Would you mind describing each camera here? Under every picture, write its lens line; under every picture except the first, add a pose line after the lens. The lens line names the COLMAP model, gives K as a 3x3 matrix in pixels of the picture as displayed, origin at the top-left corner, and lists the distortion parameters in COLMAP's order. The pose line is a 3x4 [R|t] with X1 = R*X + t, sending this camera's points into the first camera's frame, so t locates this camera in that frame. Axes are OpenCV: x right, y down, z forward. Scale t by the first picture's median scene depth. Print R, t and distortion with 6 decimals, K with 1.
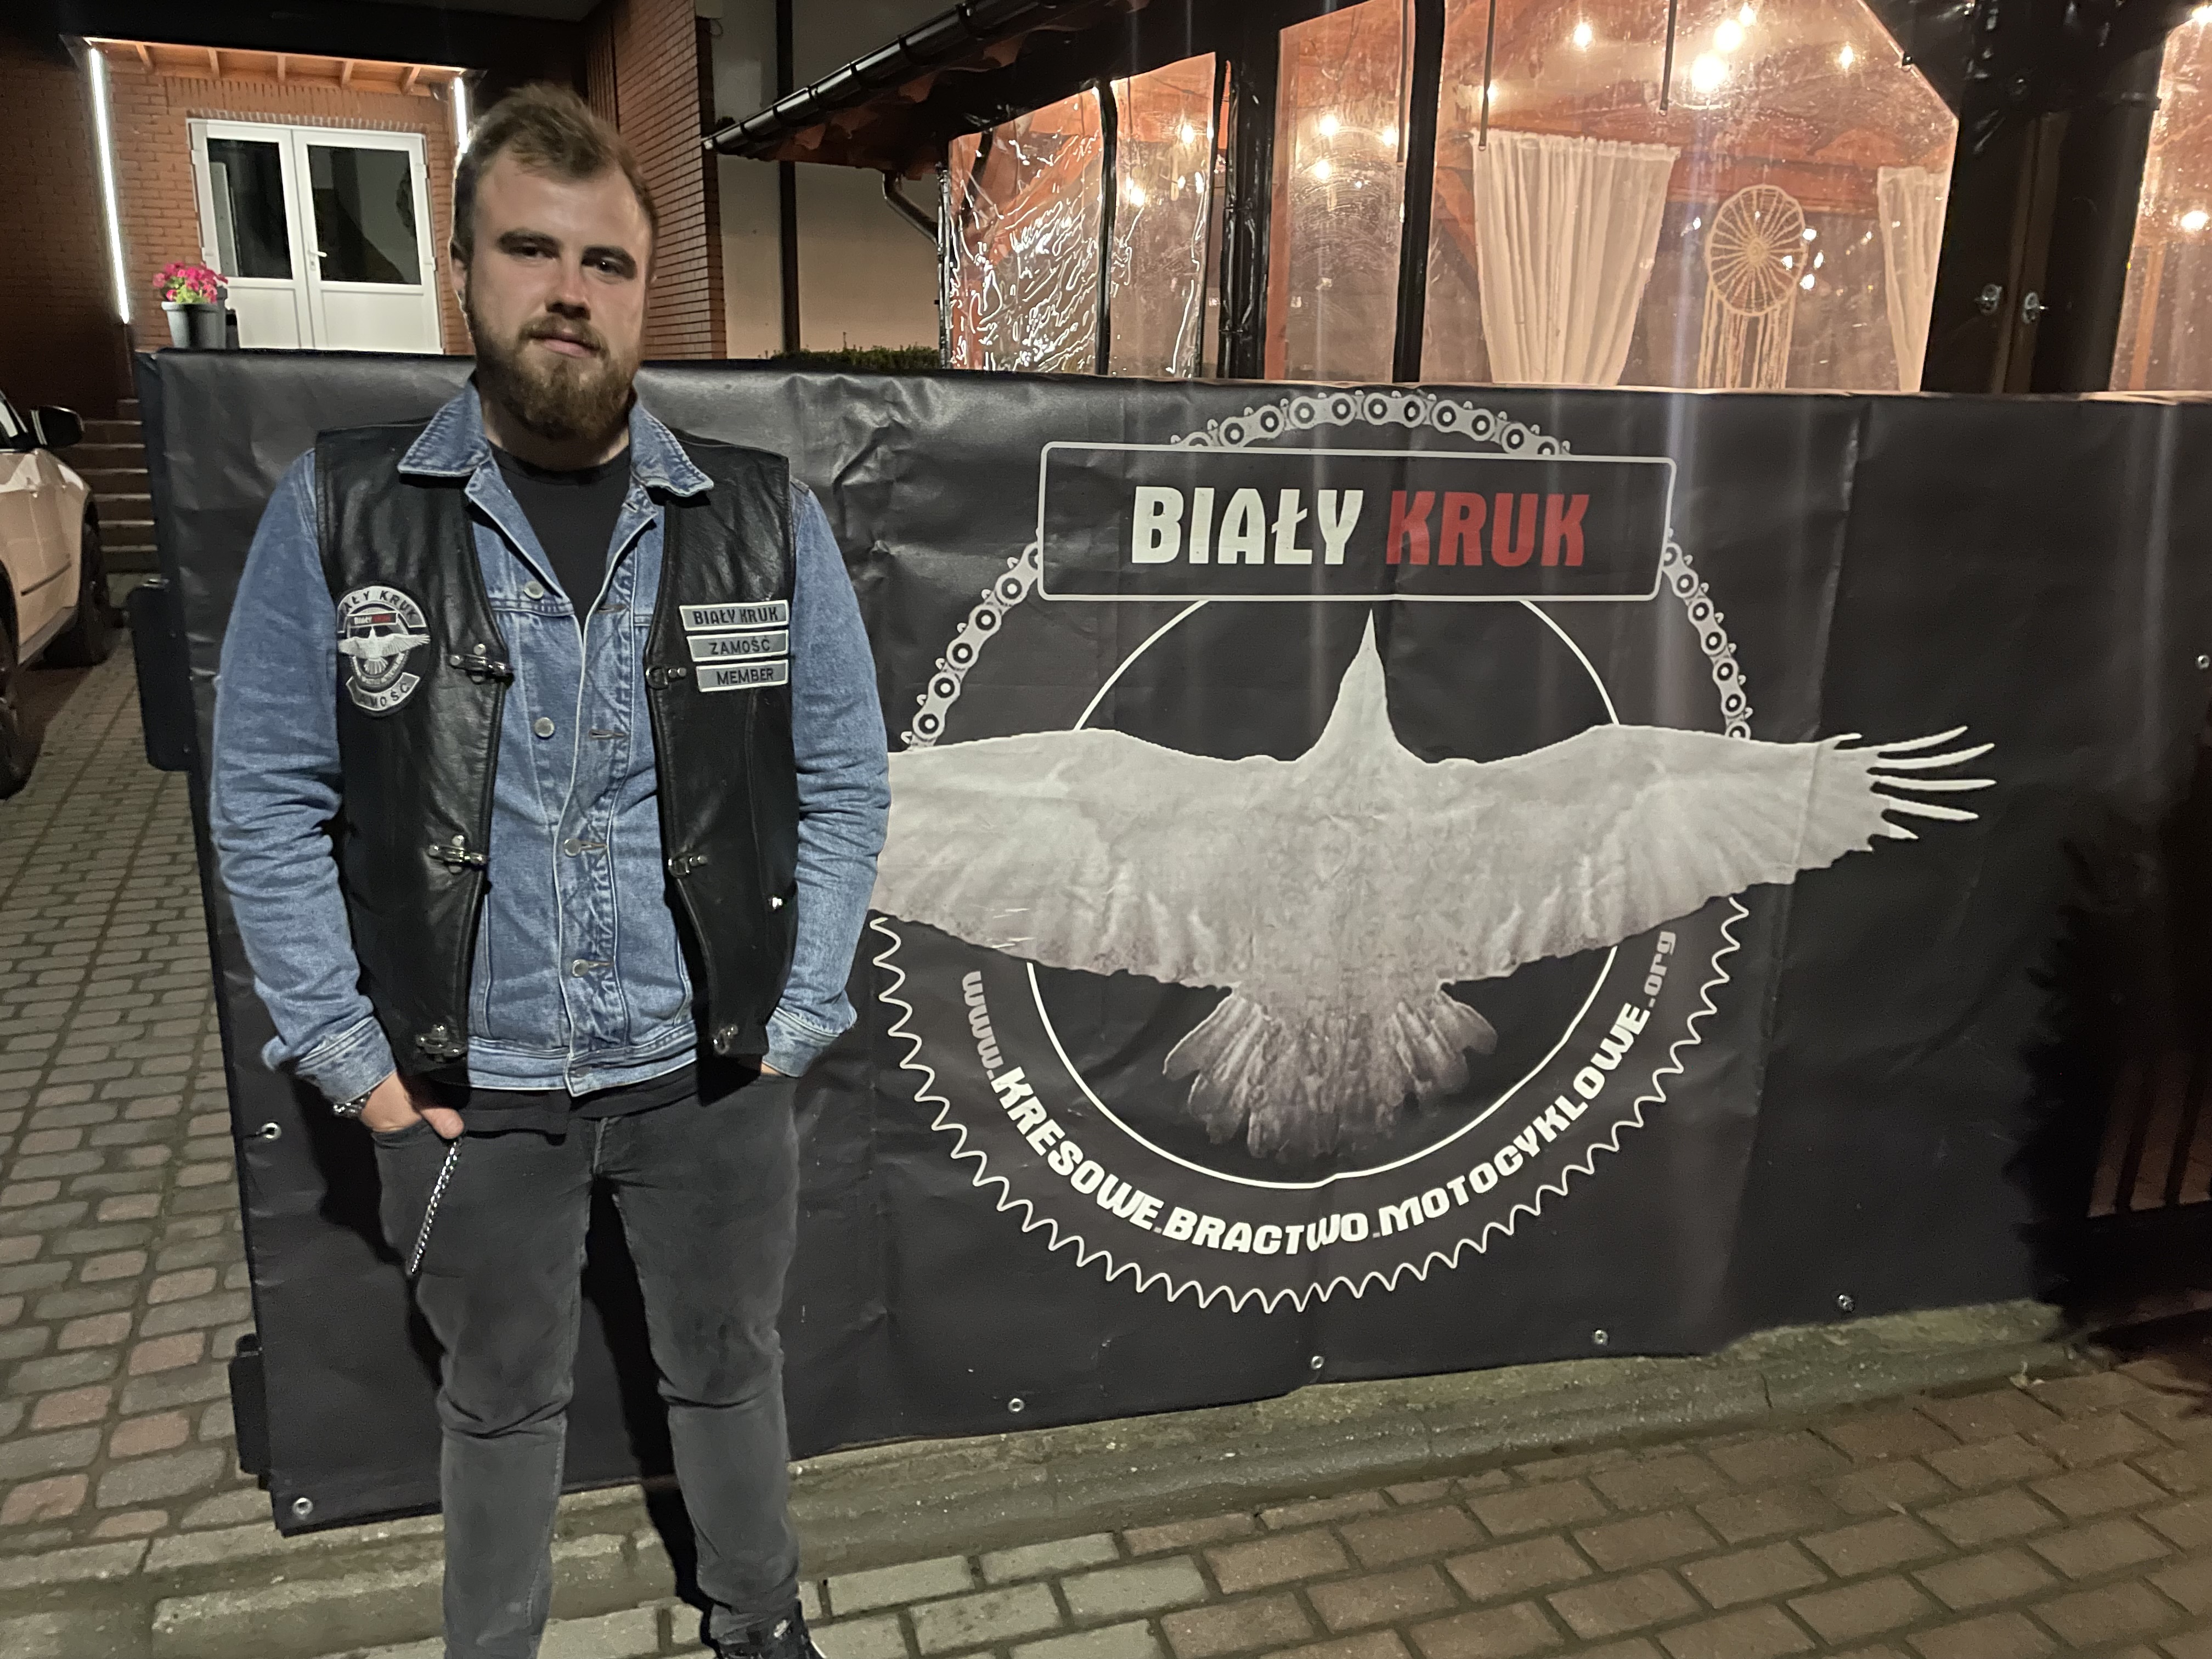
lens RADIAL K [[1664.0, 0, 1102.2], [0, 1664.0, 840.0], [0, 0, 1]] dist [0.108478, -0.136089]
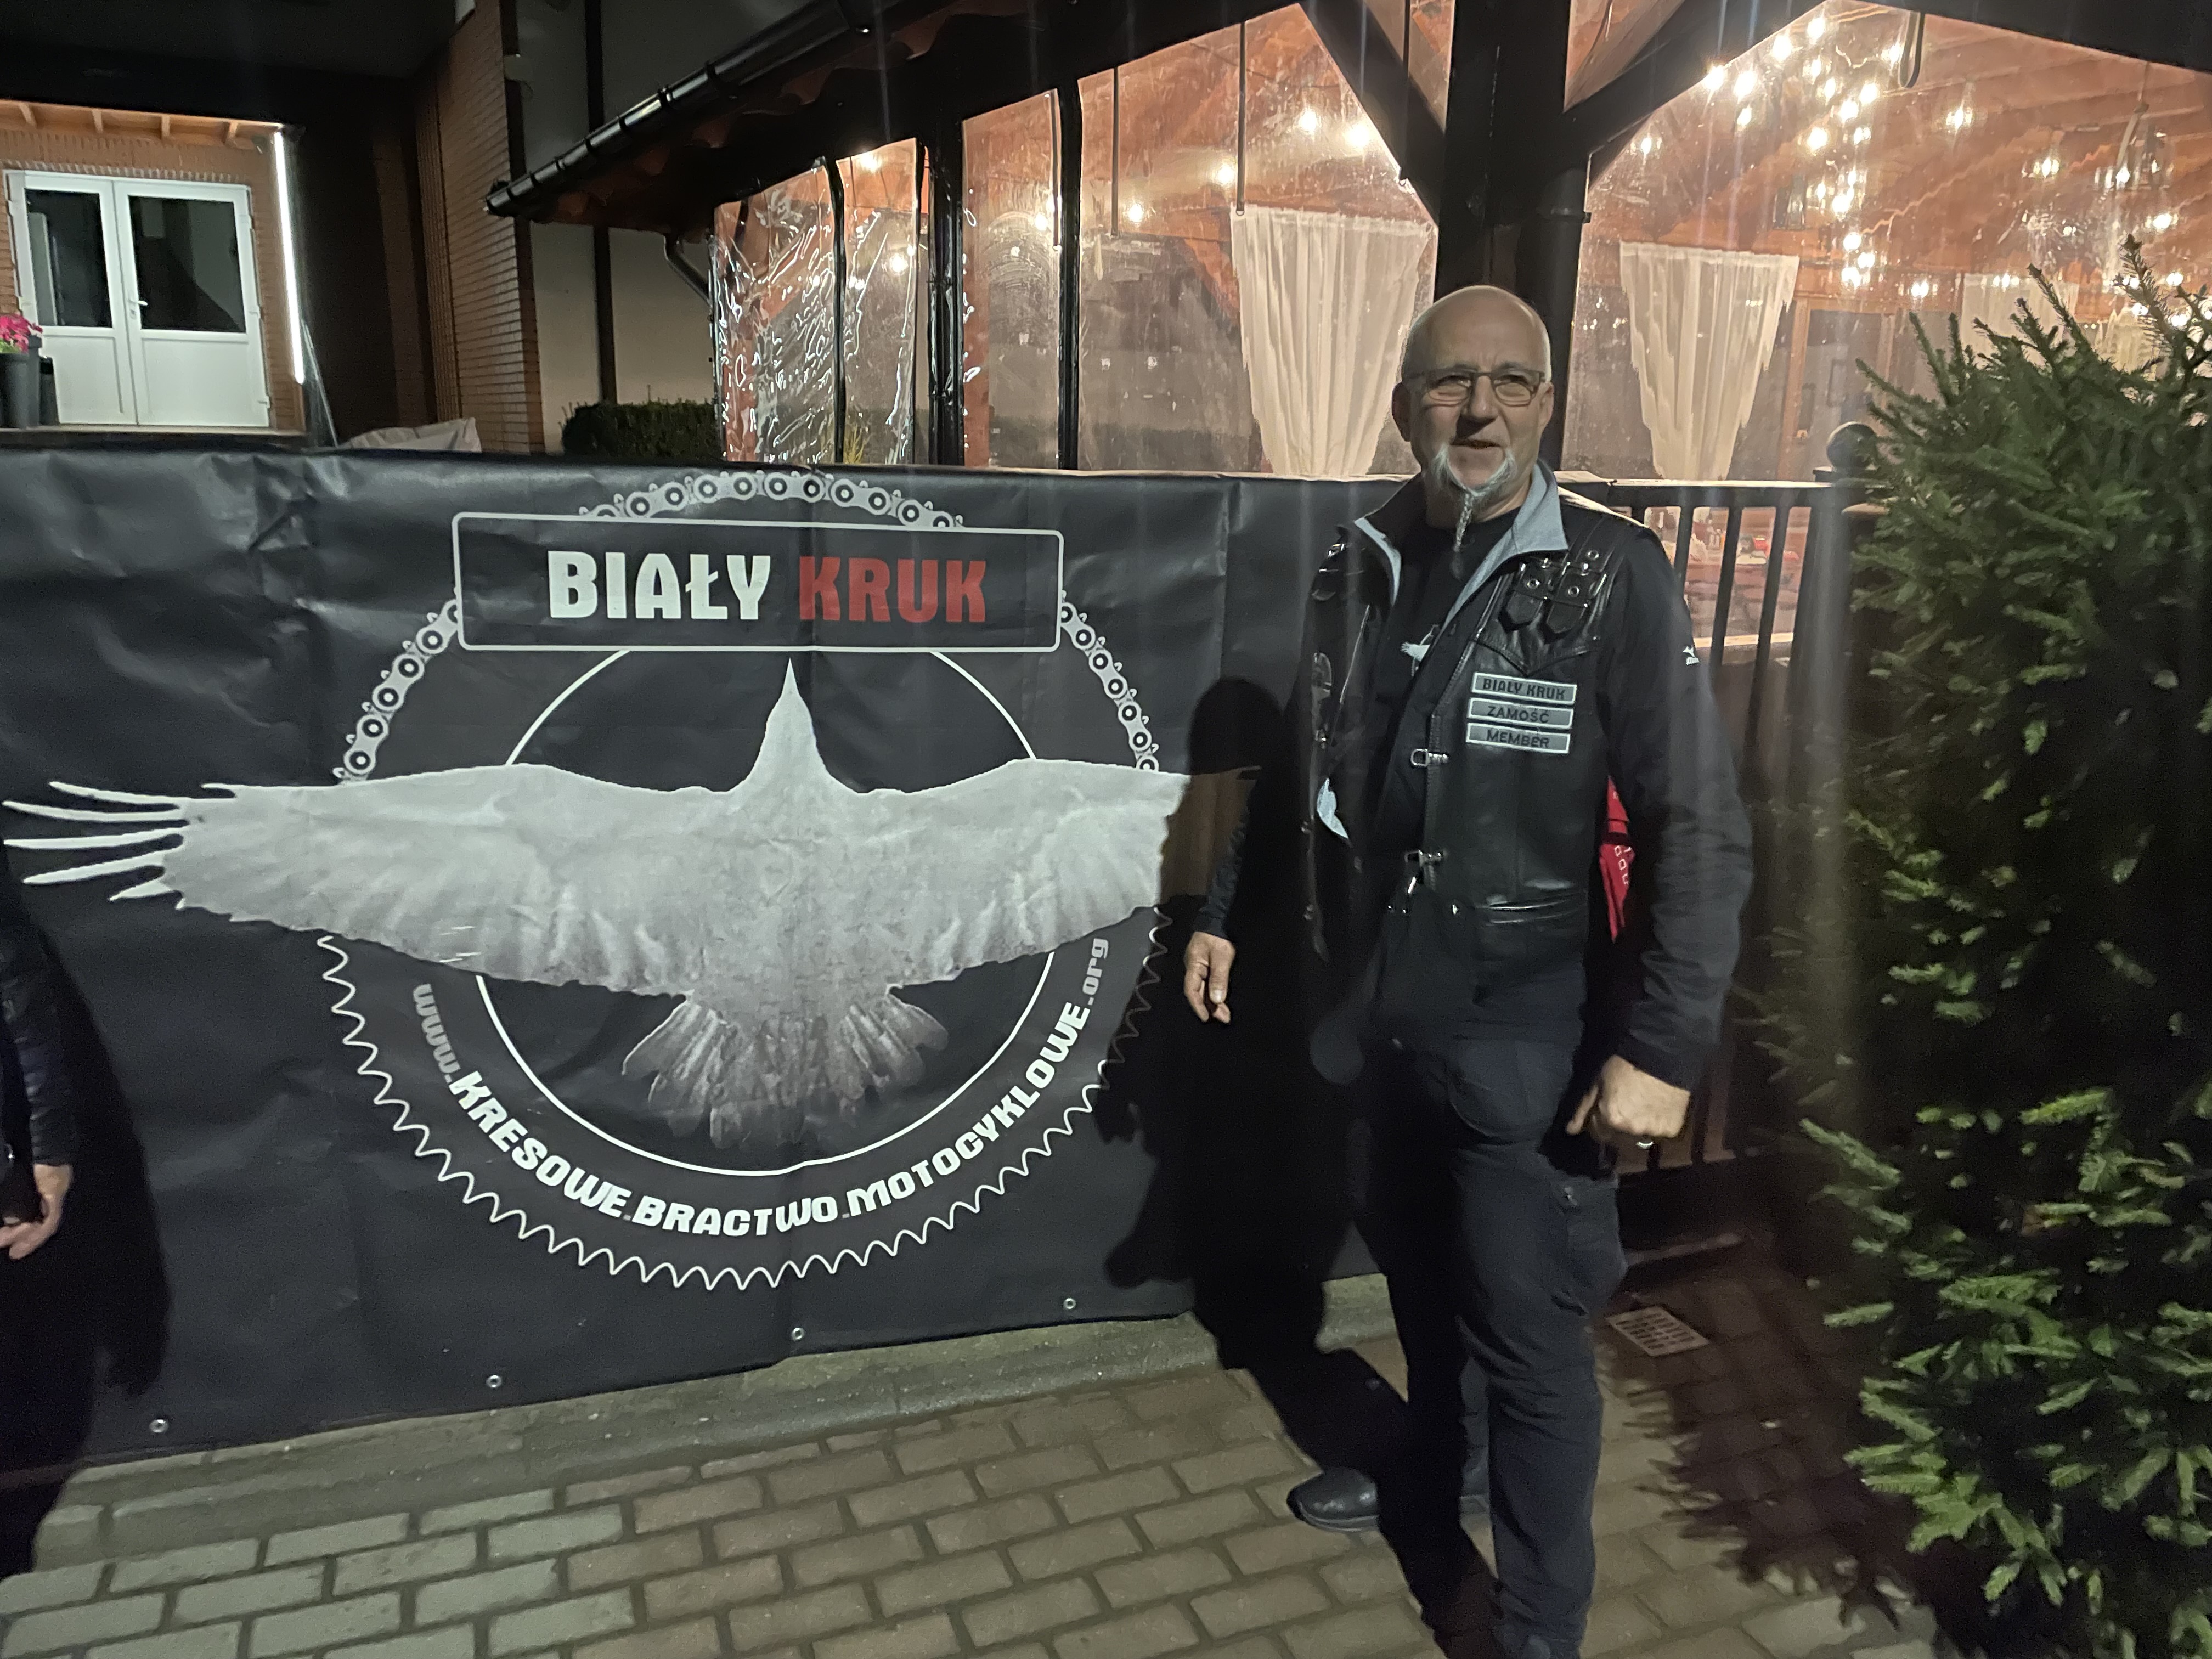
lens RADIAL K [[1672.5, 0, 1128.9], [0, 1672.5, 827.6], [0, 0, 1]] dist [0.116538, -0.149976]
pose [[0.997432, -0.012652, 0.070492, 0.299401], [0.015161, 0.999266, -0.035182, 0.020902], [-0.069995, 0.036160, 0.996892, -0.154747]]
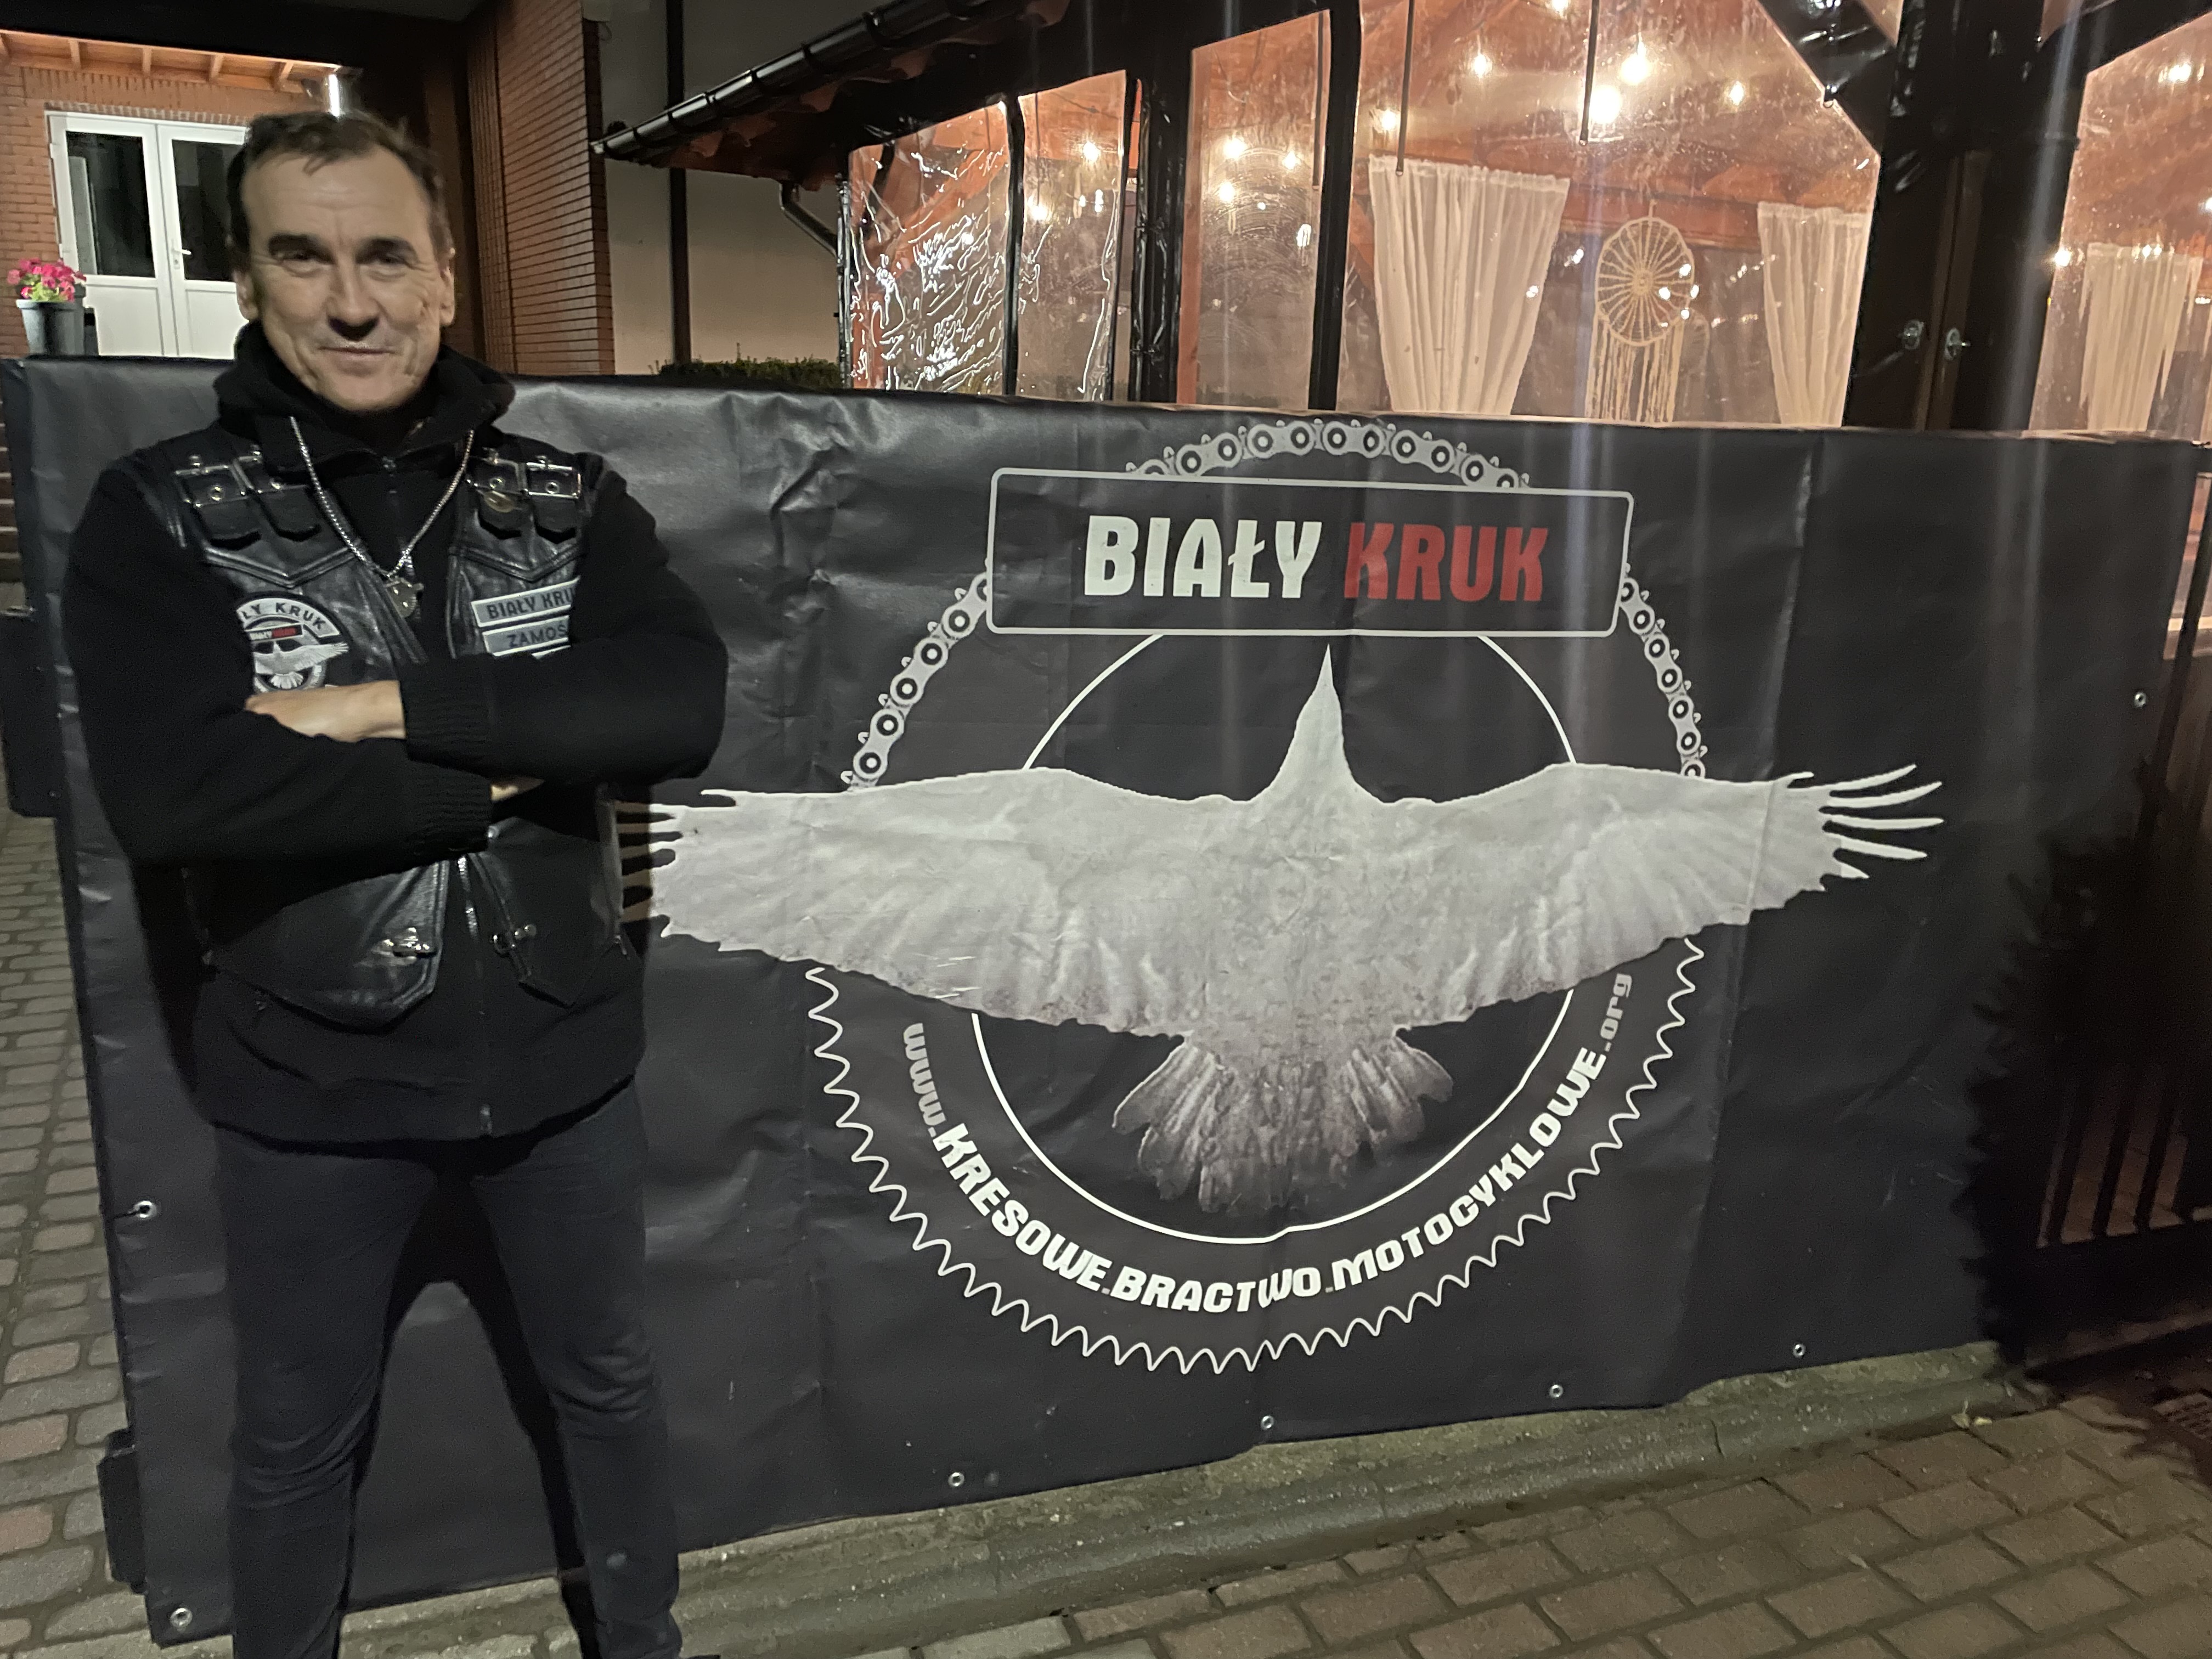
lens RADIAL K [[1671.1, 0, 1105.4], [0, 1671.1, 841.4], [0, 0, 1]] dist [0.120945, -0.143350]
pose [[0.998002, -0.001074, 0.063166, -0.028388], [0.001732, 0.999945, -0.010355, -0.013940], [-0.063151, 0.010444, 0.997949, 0.040193]]
